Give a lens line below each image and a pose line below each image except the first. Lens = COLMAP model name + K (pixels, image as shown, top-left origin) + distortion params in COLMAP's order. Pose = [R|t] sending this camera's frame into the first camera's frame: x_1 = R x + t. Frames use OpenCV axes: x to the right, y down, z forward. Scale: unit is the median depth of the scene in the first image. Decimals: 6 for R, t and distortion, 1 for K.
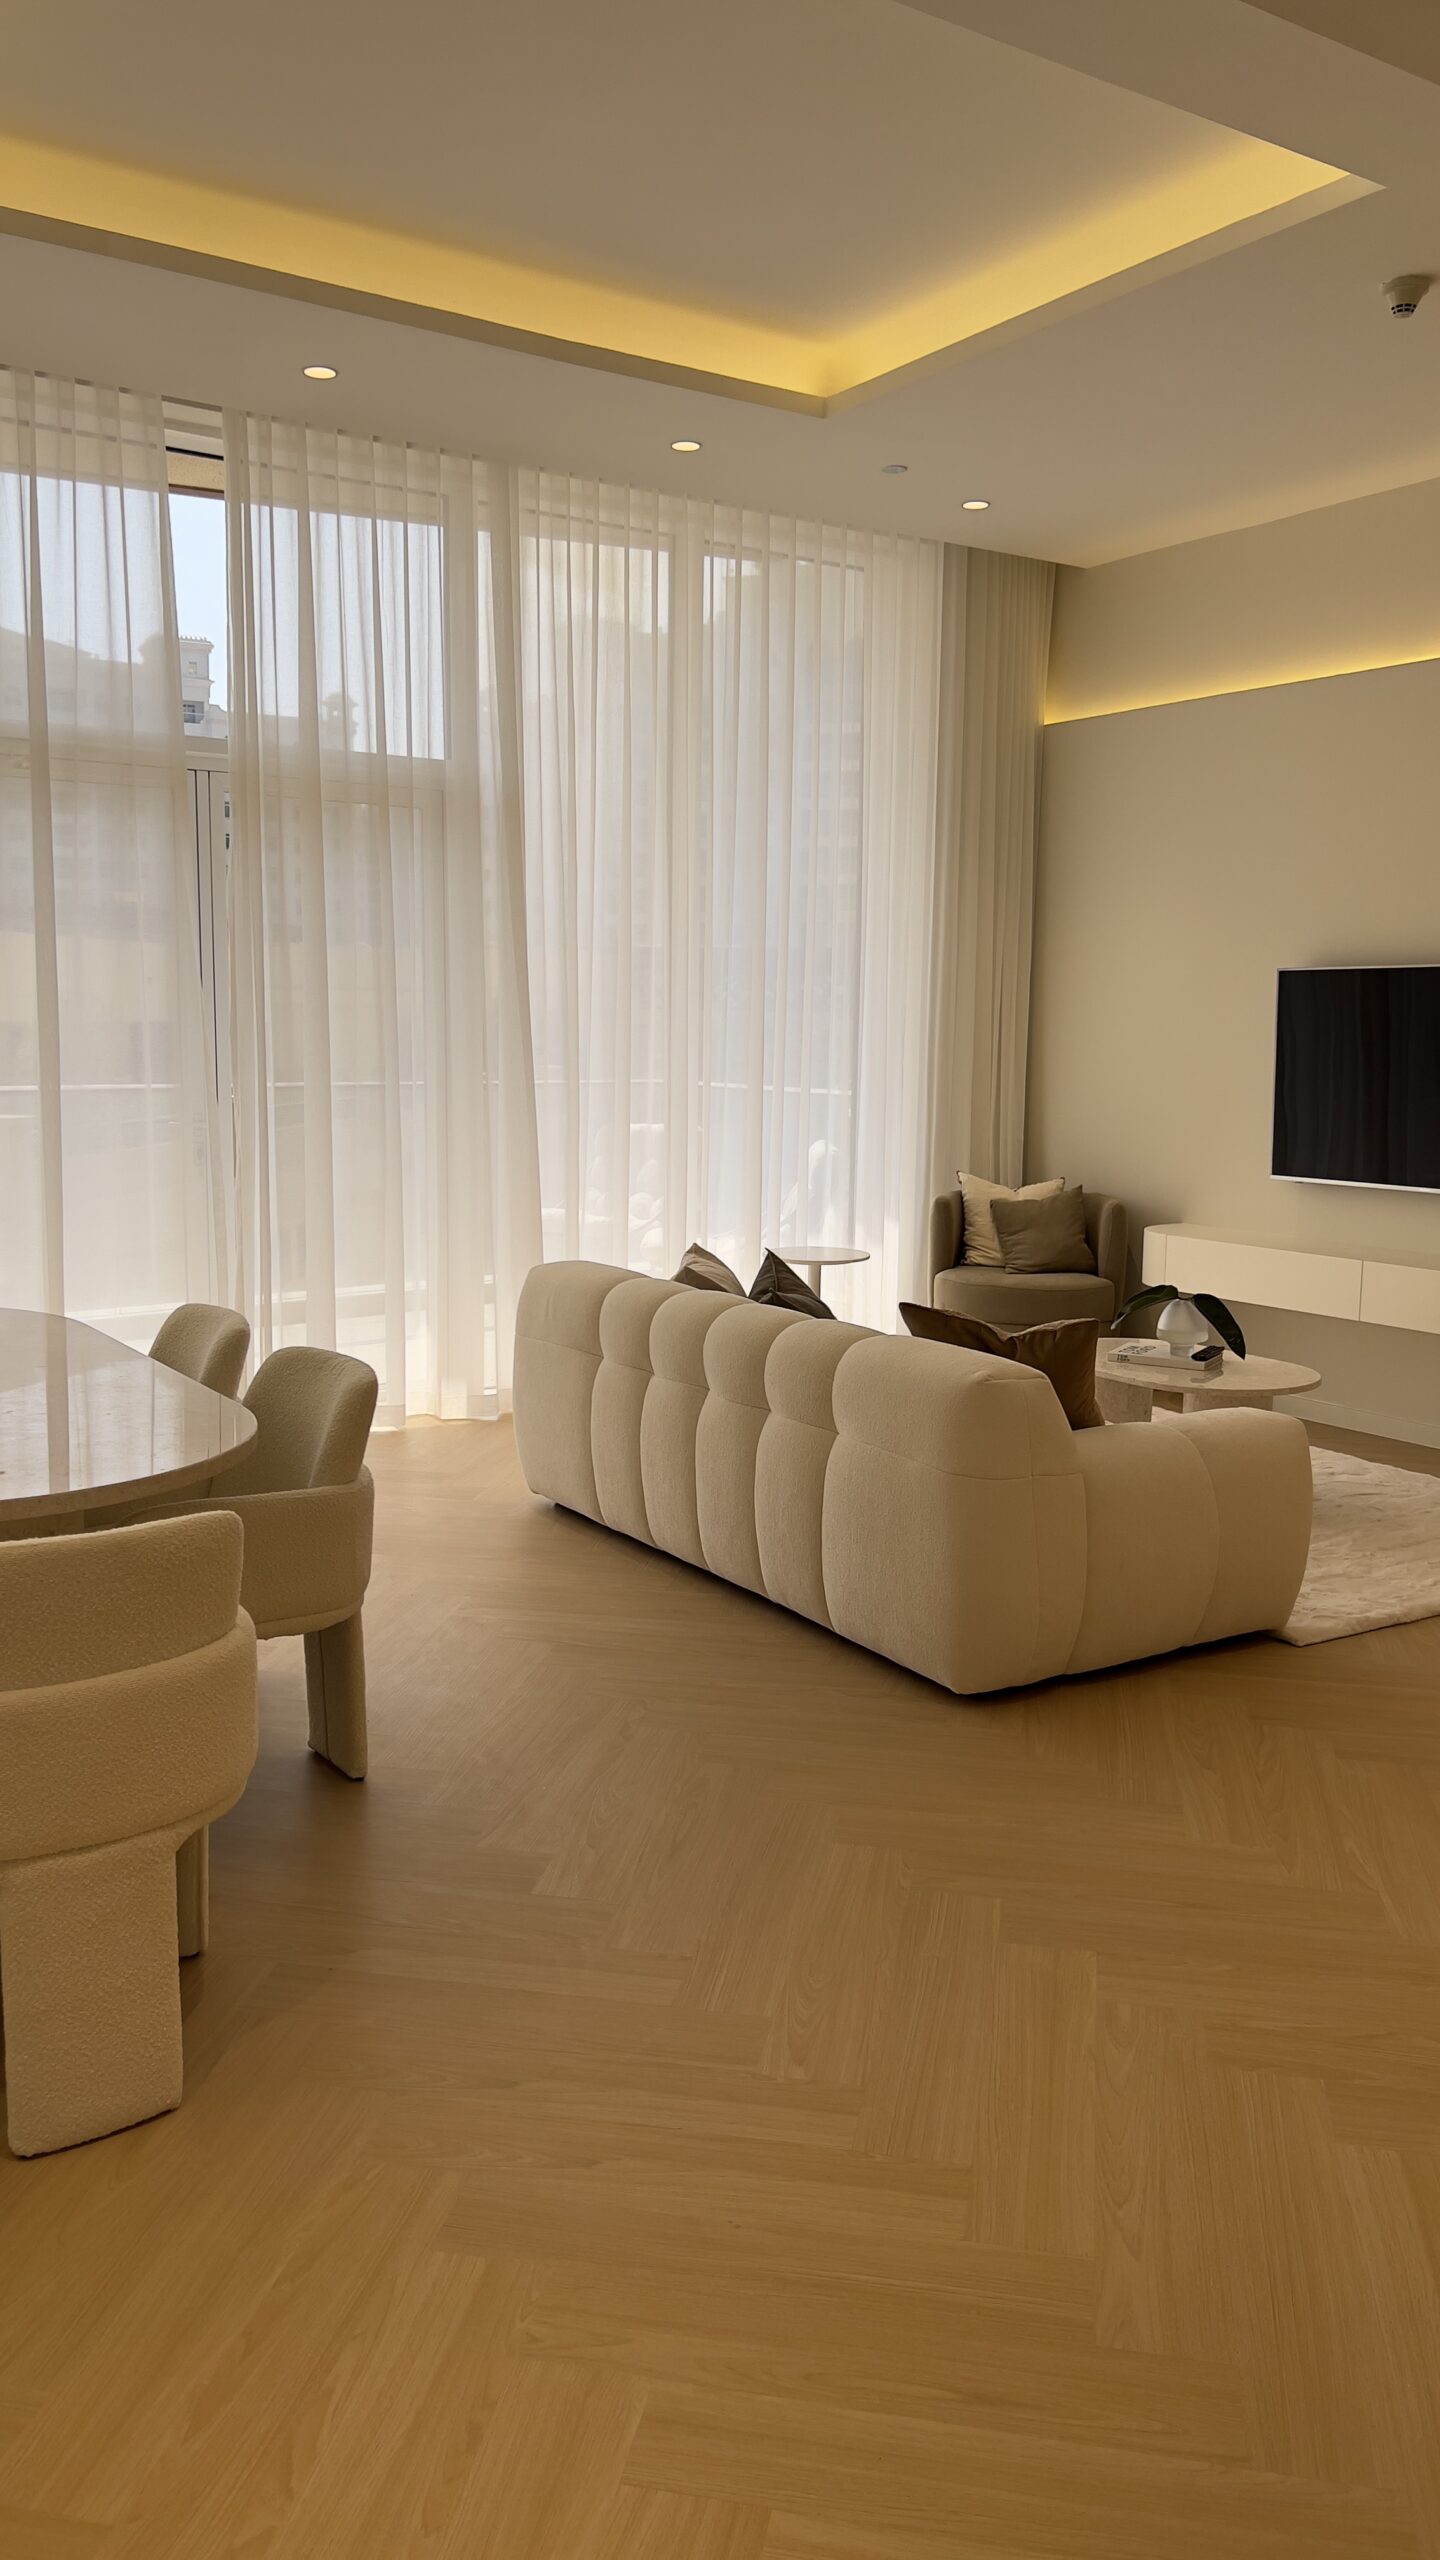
lens RADIAL K [[1927.0, 0, 720.0], [0, 1927.0, 1280.0], [0, 0, 1]] dist [0.036306, -0.089794]
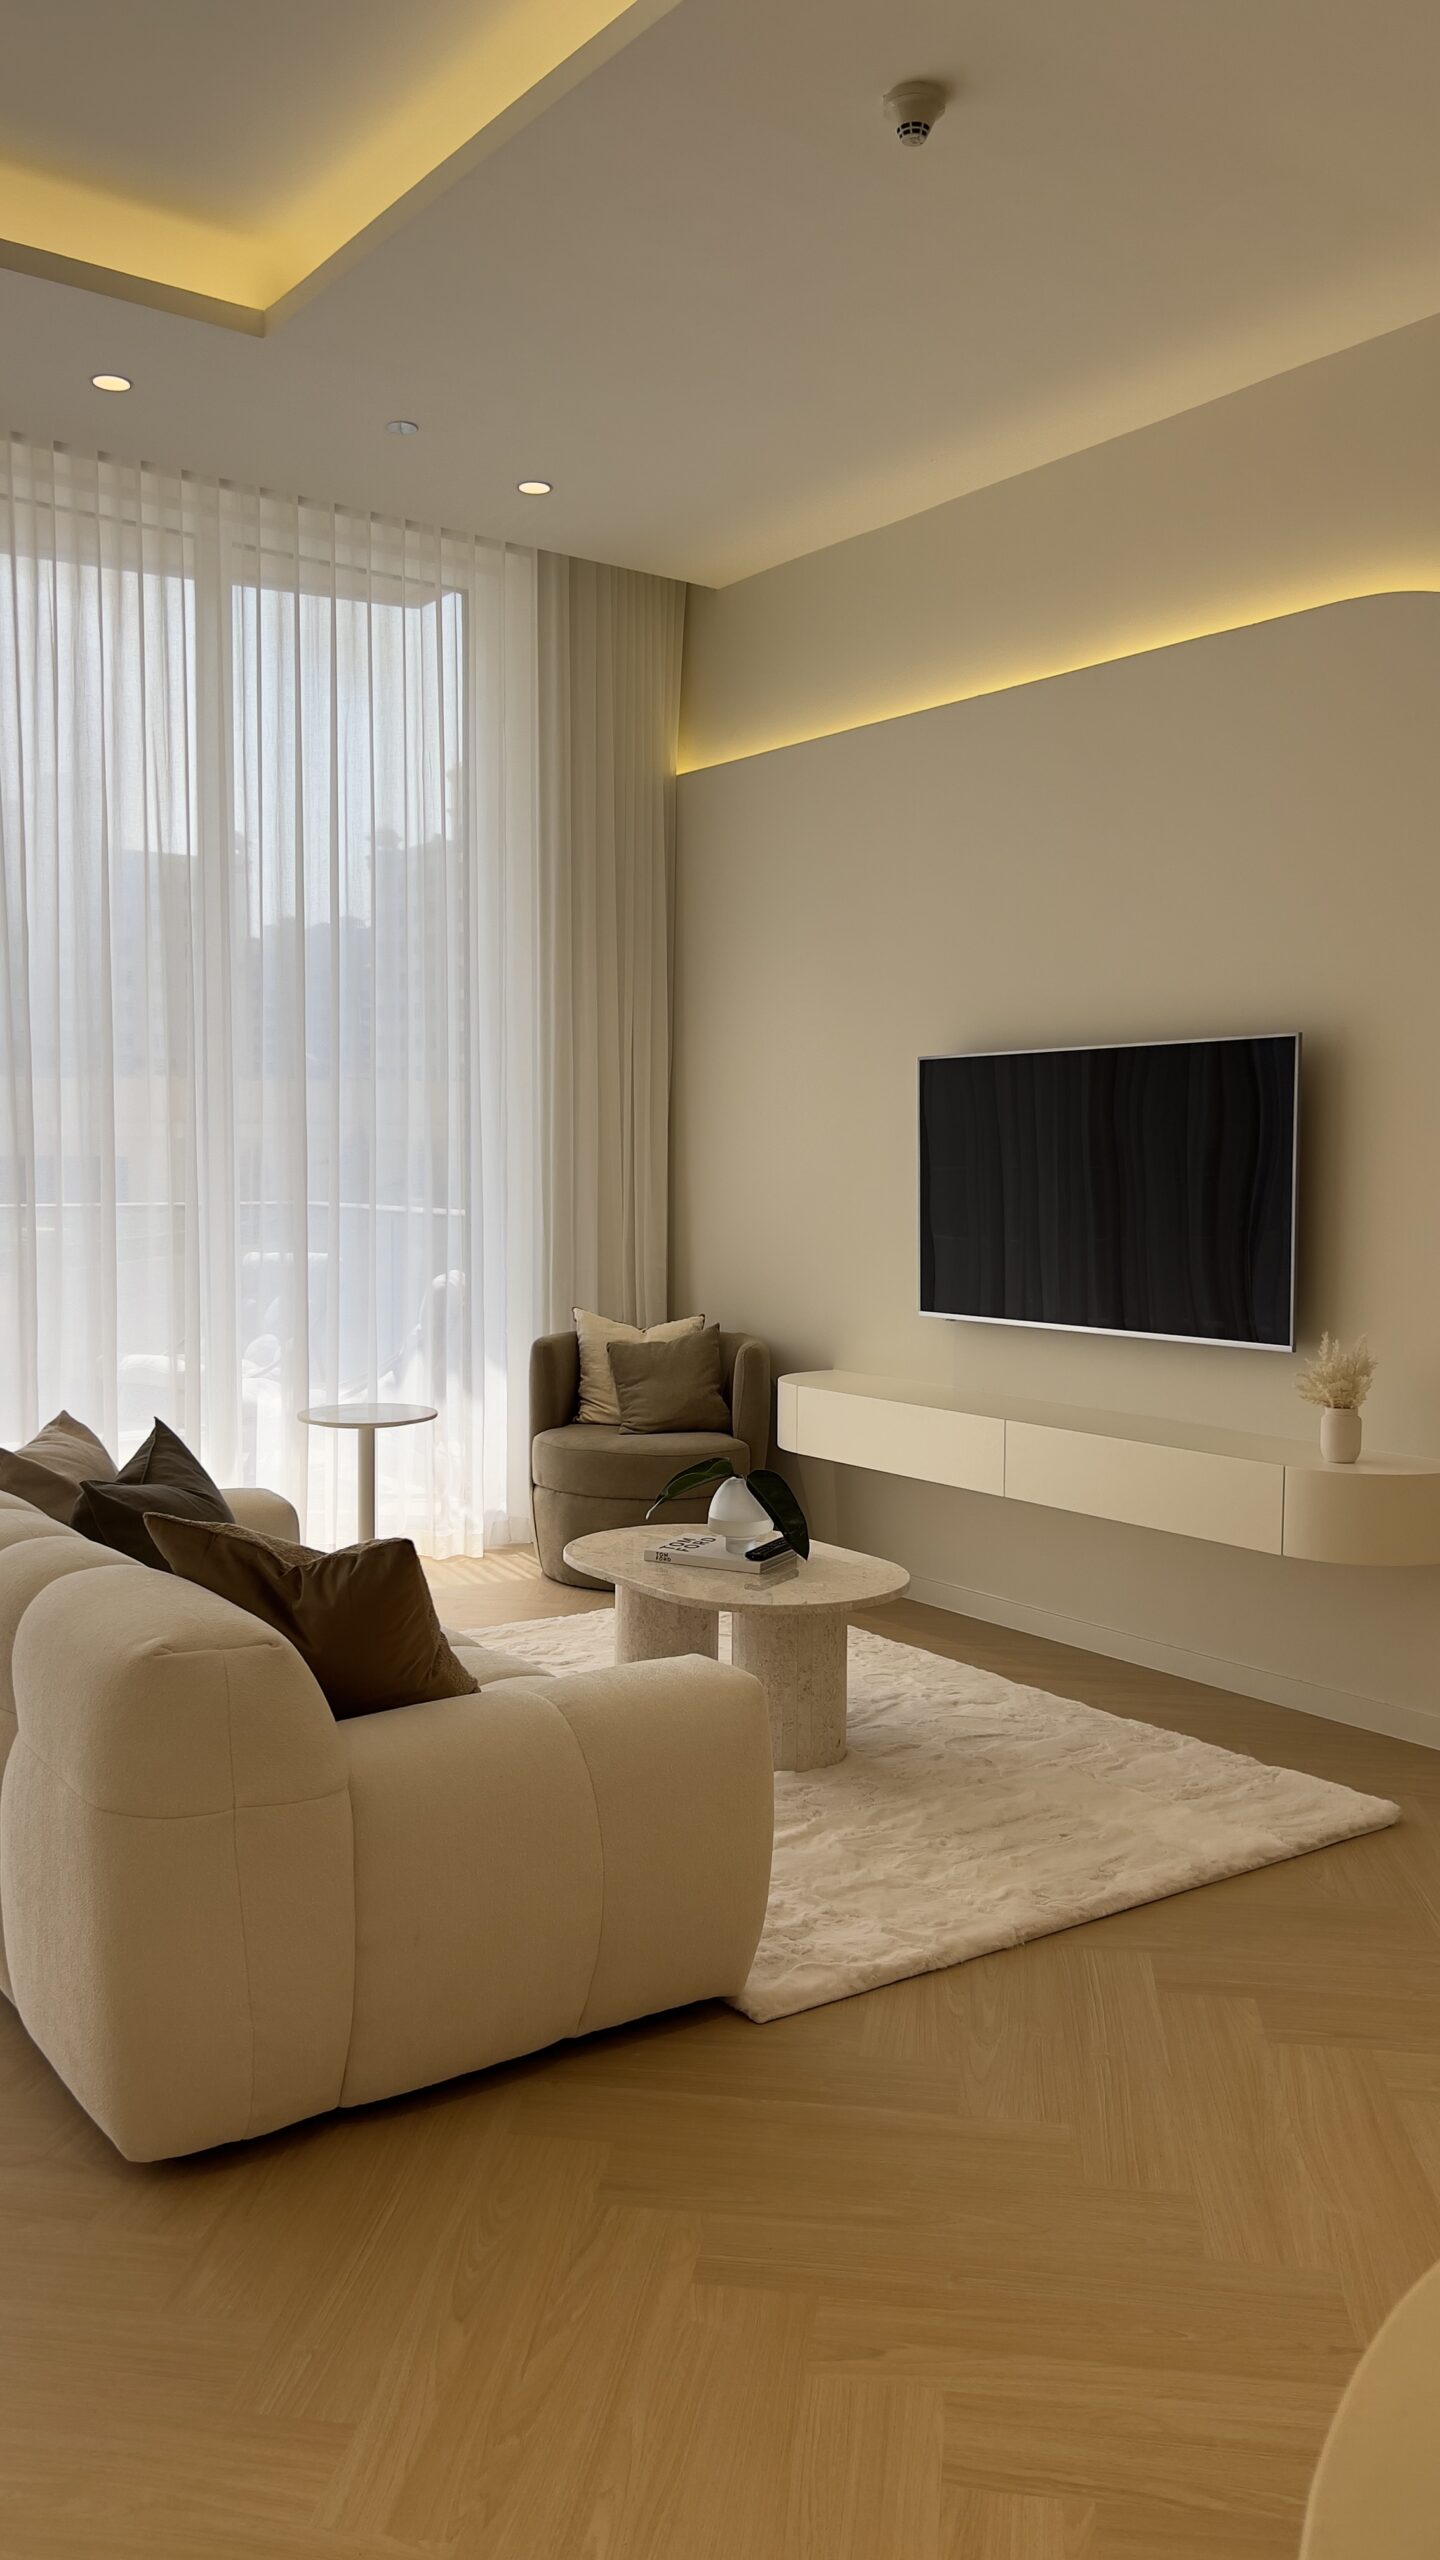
lens RADIAL K [[1940.0, 0, 720.0], [0, 1940.0, 1280.0], [0, 0, 1]] dist [0.101188, -0.209301]
pose [[0.998554, -0.005334, 0.053496, 0.152413], [0.008963, 0.997656, -0.067833, -0.012516], [-0.053009, 0.068214, 0.996261, 0.187547]]
